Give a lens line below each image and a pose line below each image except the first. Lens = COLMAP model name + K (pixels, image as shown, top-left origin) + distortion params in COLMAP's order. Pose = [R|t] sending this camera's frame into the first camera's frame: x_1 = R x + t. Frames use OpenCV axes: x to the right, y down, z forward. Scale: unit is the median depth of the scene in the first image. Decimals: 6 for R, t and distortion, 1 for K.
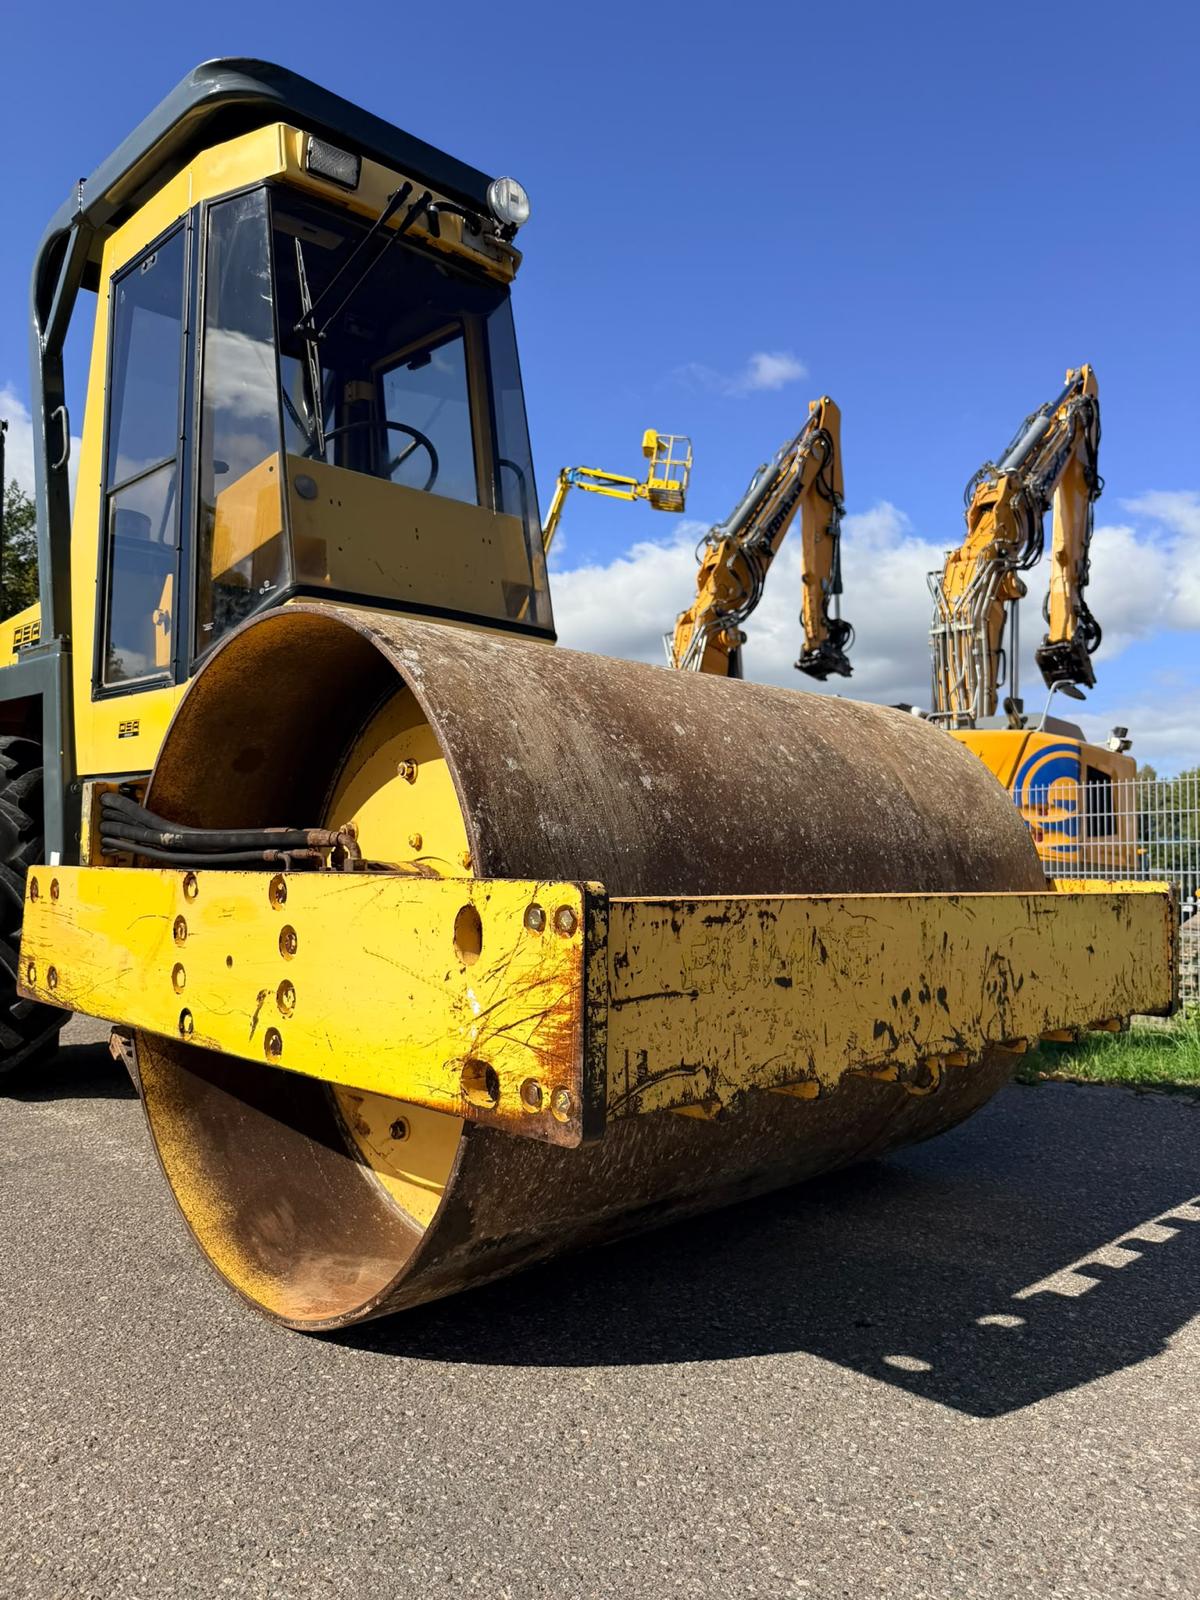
lens RADIAL K [[1120.2, 0, 601.0], [0, 1120.2, 795.6], [0, 0, 1]] dist [0.162582, -0.306944]
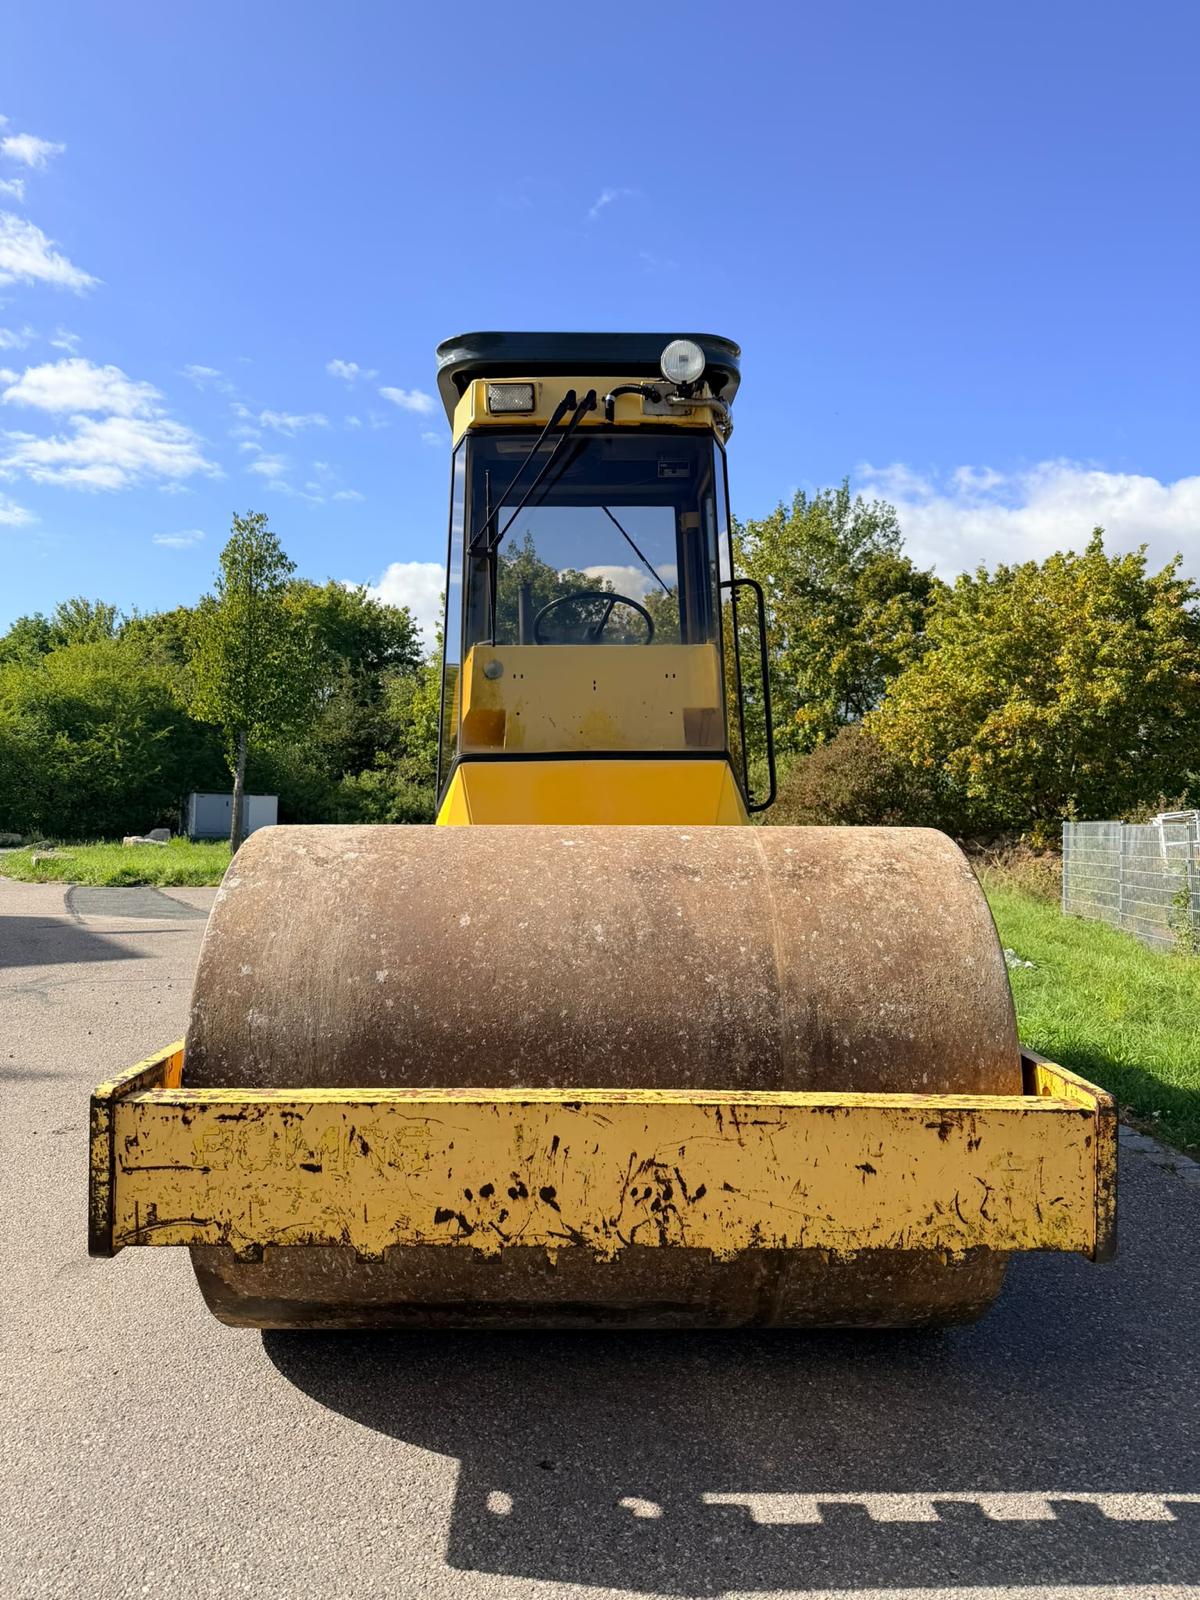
lens RADIAL K [[1130.4, 0, 606.8], [0, 1130.4, 798.4], [0, 0, 1]] dist [0.112751, -0.203810]
pose [[0.728494, -0.014887, -0.684891, 1.012604], [0.037674, 0.999121, 0.018355, -0.207046], [0.684016, -0.039174, 0.728415, 0.226148]]
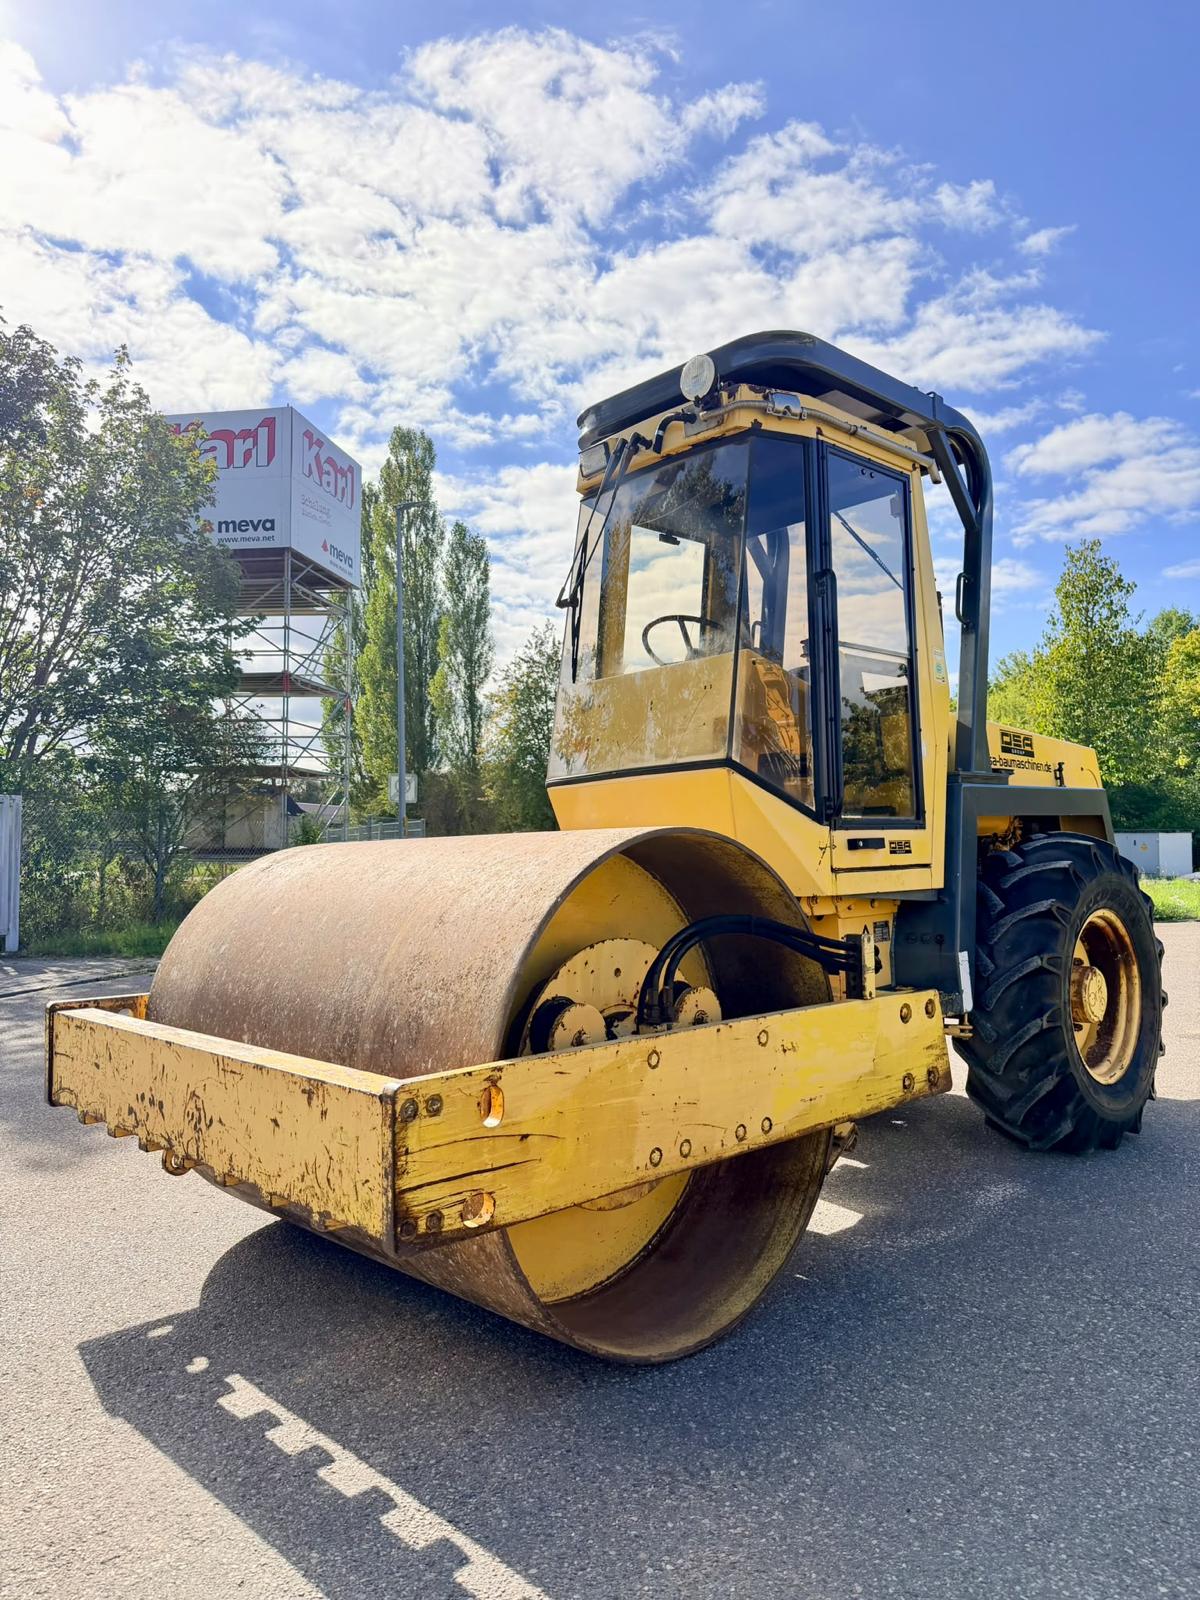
lens RADIAL K [[1120.2, 0, 601.0], [0, 1120.2, 795.6], [0, 0, 1]] dist [0.162582, -0.306944]
pose [[-0.019299, -0.067924, -0.997504, 1.651677], [0.068665, 0.995244, -0.069099, -0.077855], [0.997453, -0.069827, -0.014543, 1.485543]]
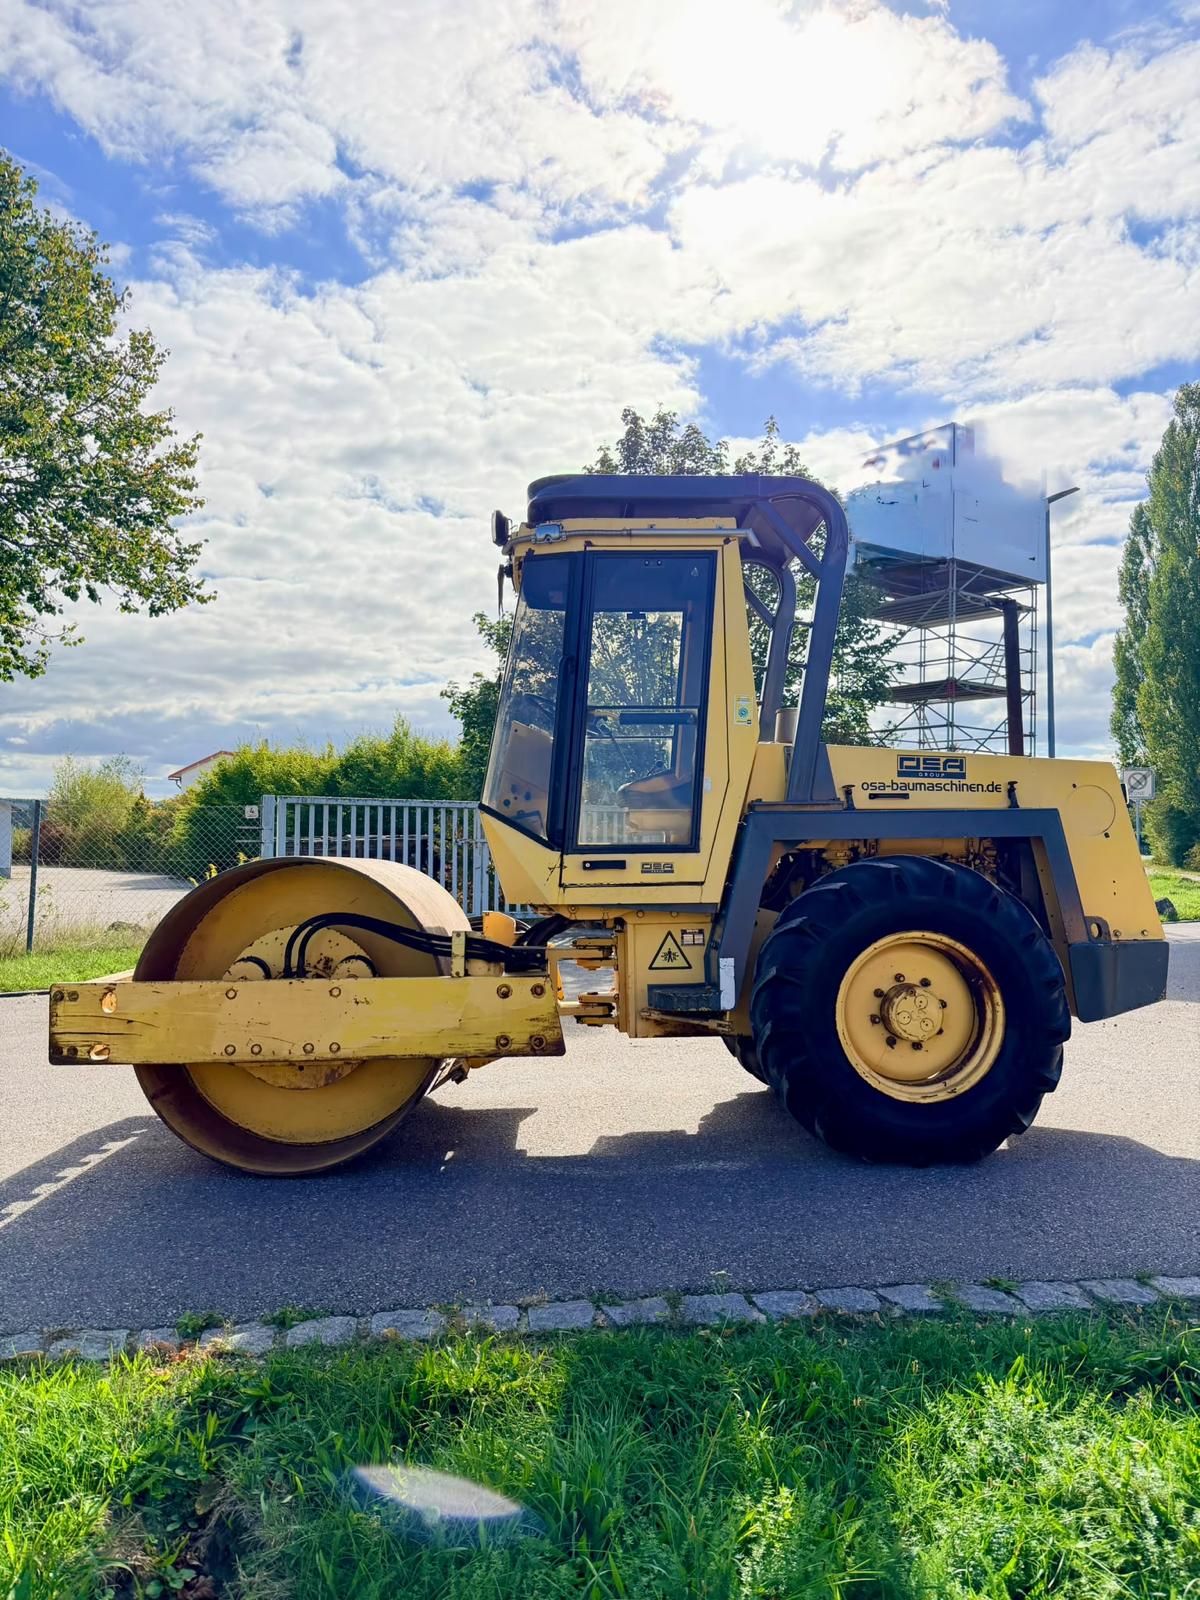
lens RADIAL K [[1129.5, 0, 597.9], [0, 1129.5, 786.2], [0, 0, 1]] dist [0.176330, -0.376899]
pose [[-0.681977, -0.060584, -0.728860, 1.525309], [0.030959, 0.993279, -0.111530, 0.002711], [0.730718, -0.098625, -0.675518, 3.503705]]
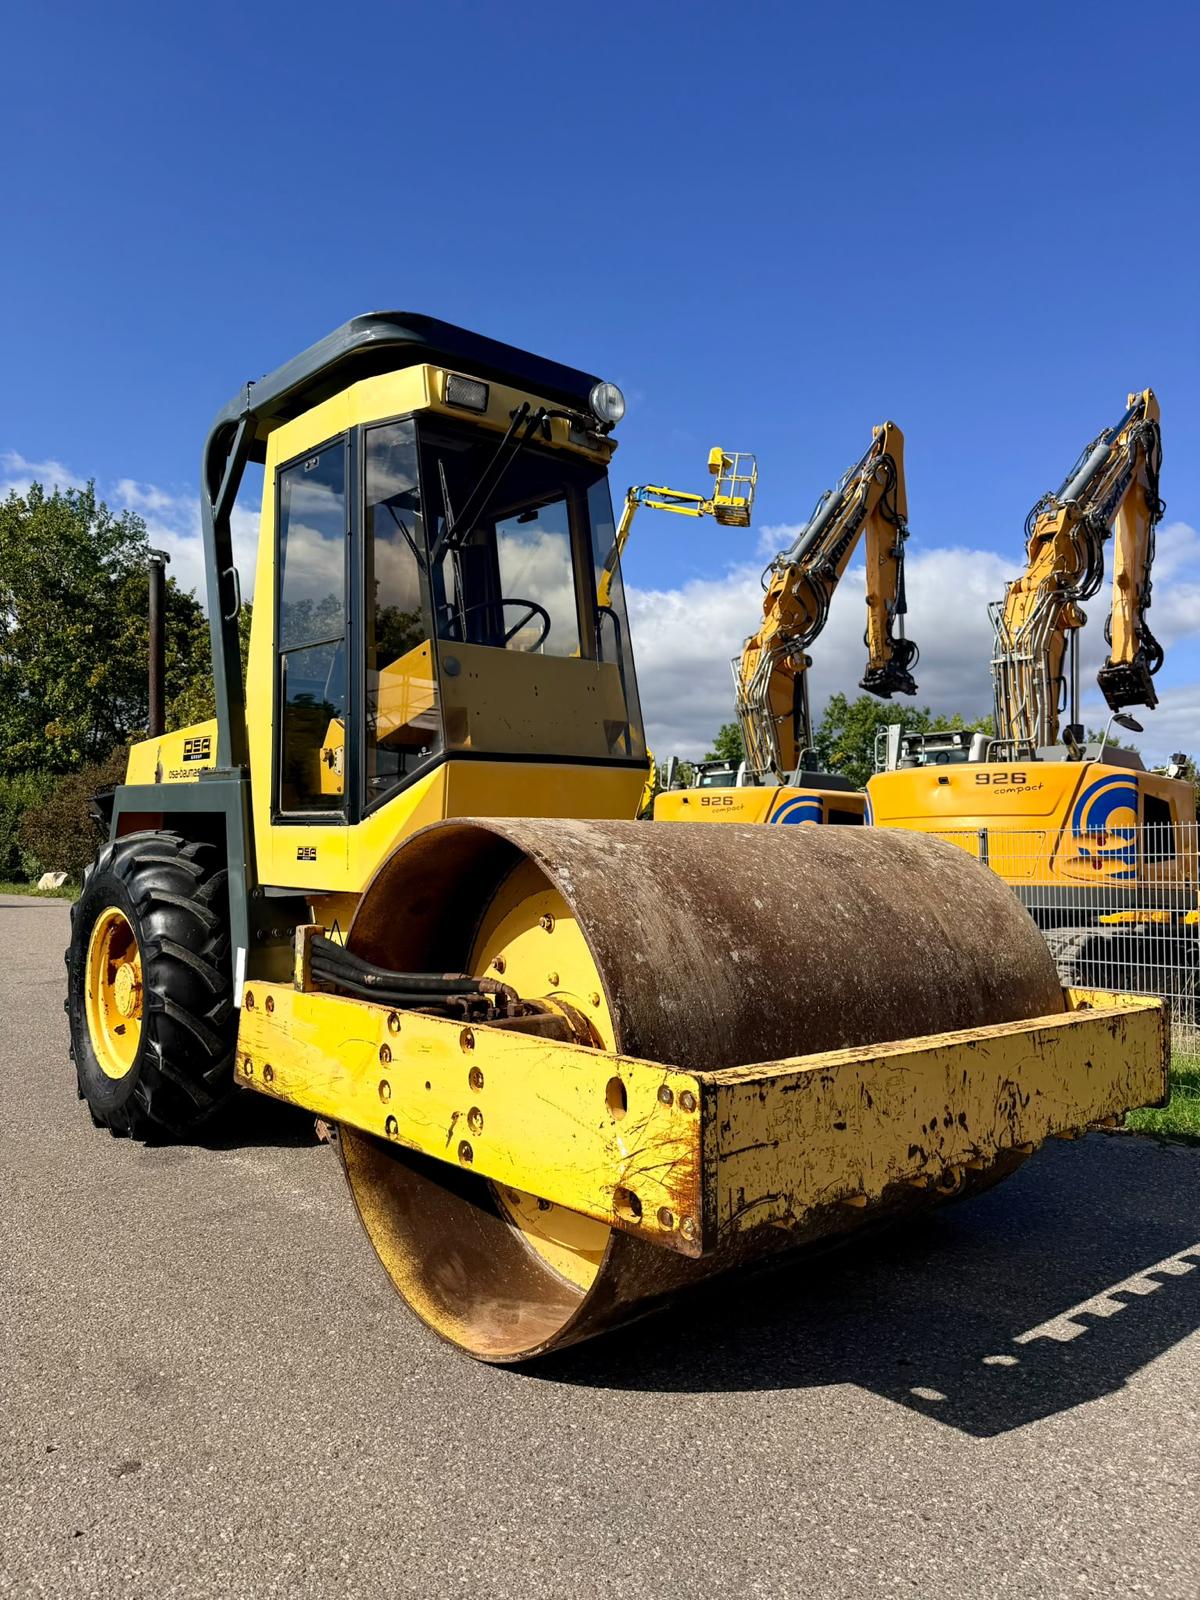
lens RADIAL K [[1118.9, 0, 606.8], [0, 1118.9, 799.6], [0, 0, 1]] dist [0.155483, -0.281776]
pose [[0.998574, -0.008516, -0.052703, -0.036491], [0.009119, 0.999896, 0.011211, -0.196320], [0.052602, -0.011676, 0.998547, -0.312400]]
